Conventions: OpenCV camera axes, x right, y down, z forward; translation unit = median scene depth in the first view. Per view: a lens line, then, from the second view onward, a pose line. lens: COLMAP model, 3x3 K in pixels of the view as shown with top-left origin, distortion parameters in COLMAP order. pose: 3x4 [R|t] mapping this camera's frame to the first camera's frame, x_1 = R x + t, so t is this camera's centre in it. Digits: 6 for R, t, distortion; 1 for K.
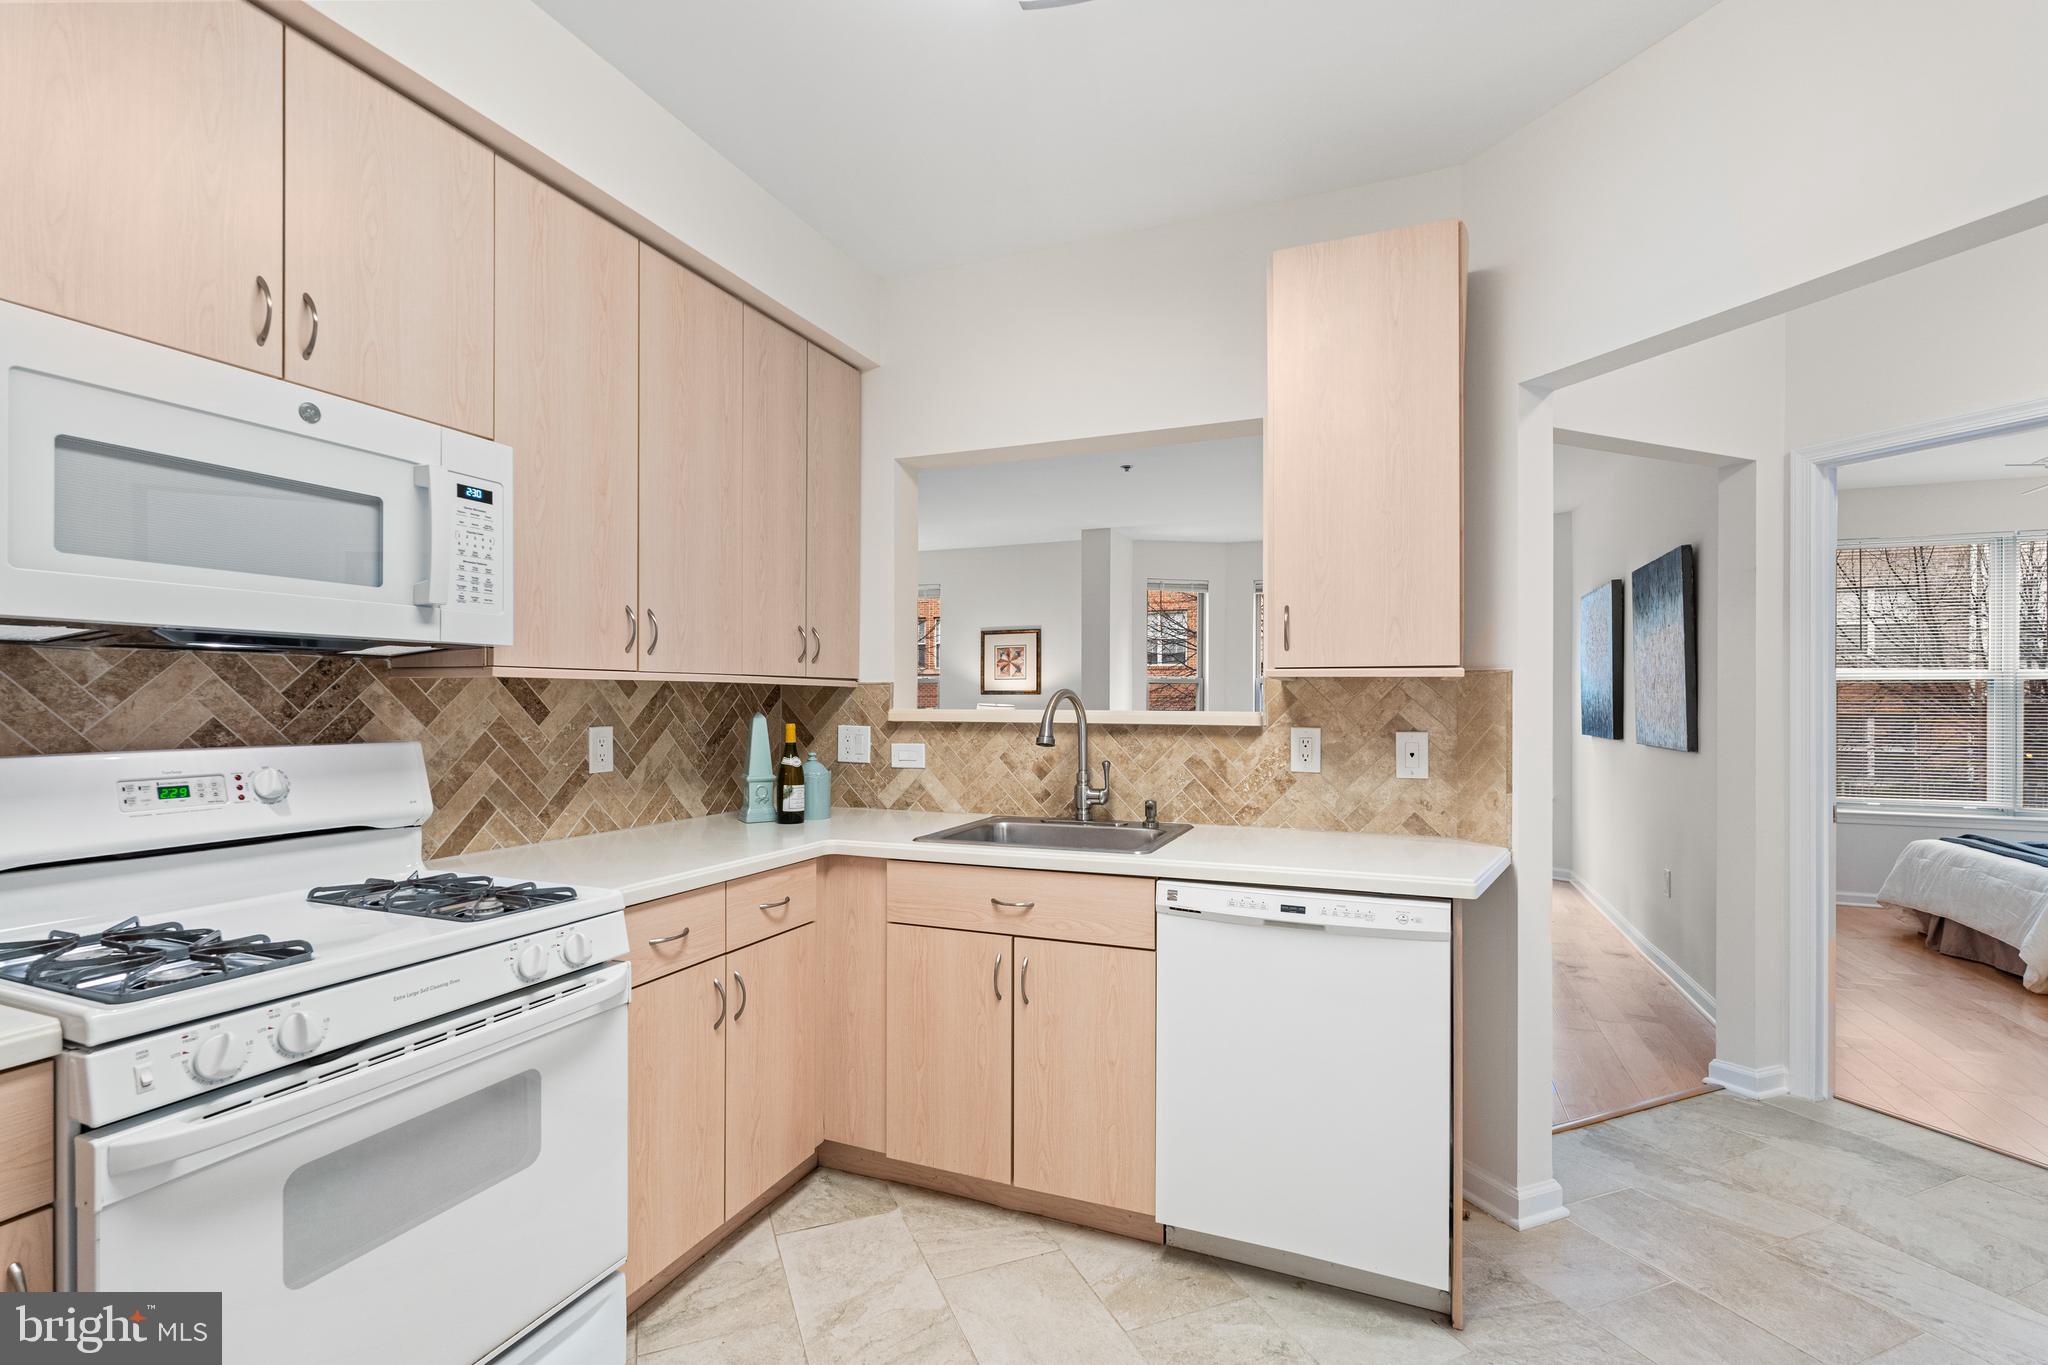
lens RADIAL K [[920.0, 0, 1027.7], [0, 920.0, 700.1], [0, 0, 1]] dist [-0.000532, -0.000741]
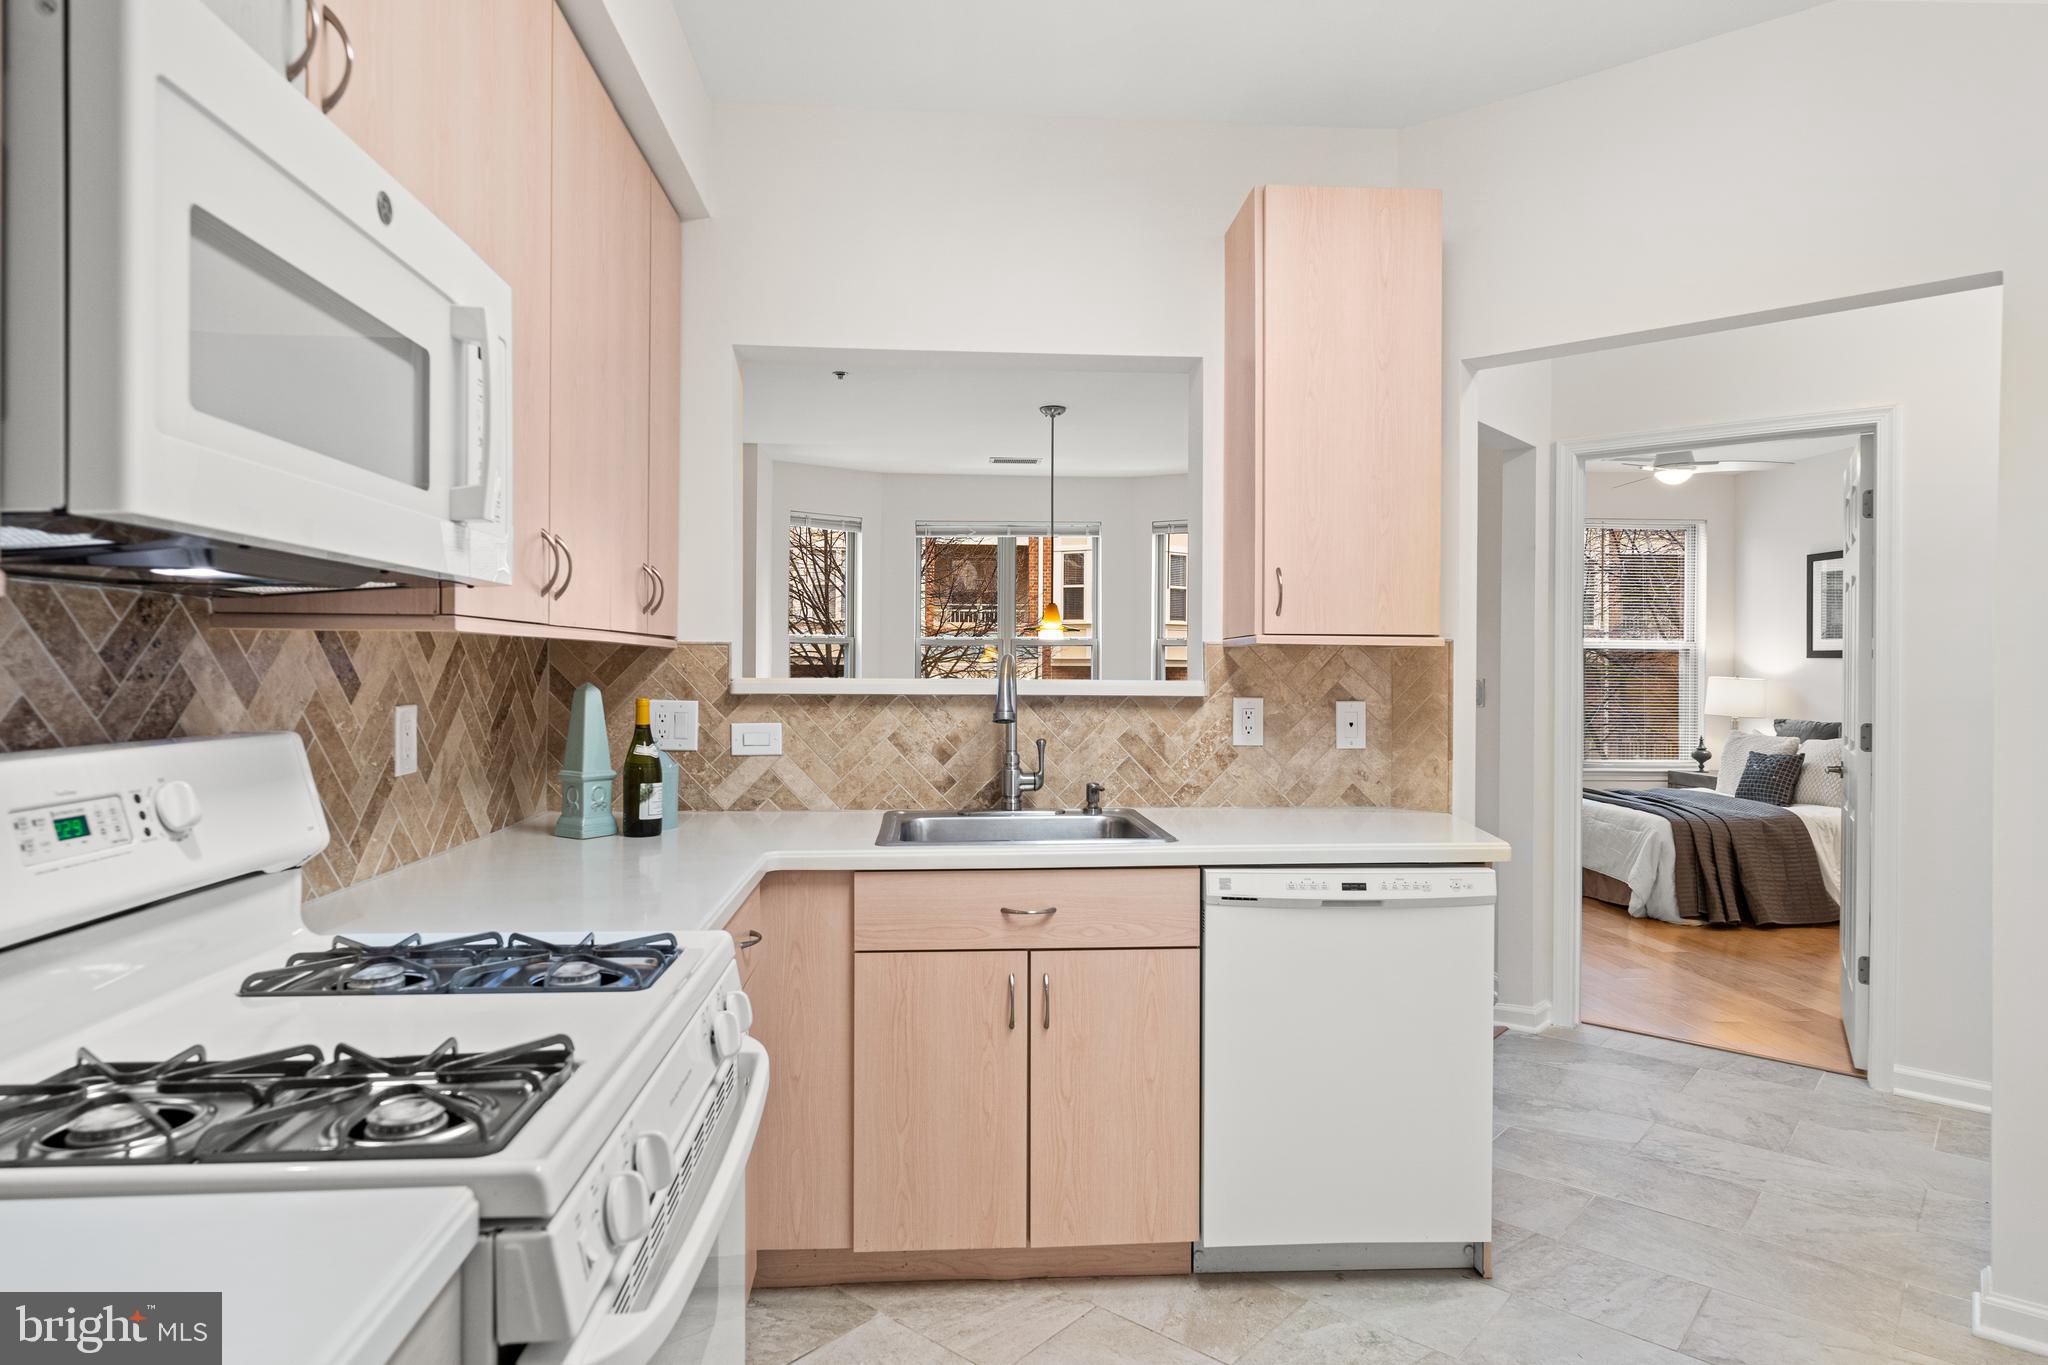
lens RADIAL K [[1155.8, 0, 1024.8], [0, 1155.8, 673.7], [0, 0, 1]] dist [-0.006499, 0.002152]
pose [[0.894382, 0.000318, 0.447304, -0.456566], [-0.004228, 0.999961, 0.007743, -0.002256], [-0.447284, -0.008816, 0.894349, 0.062746]]
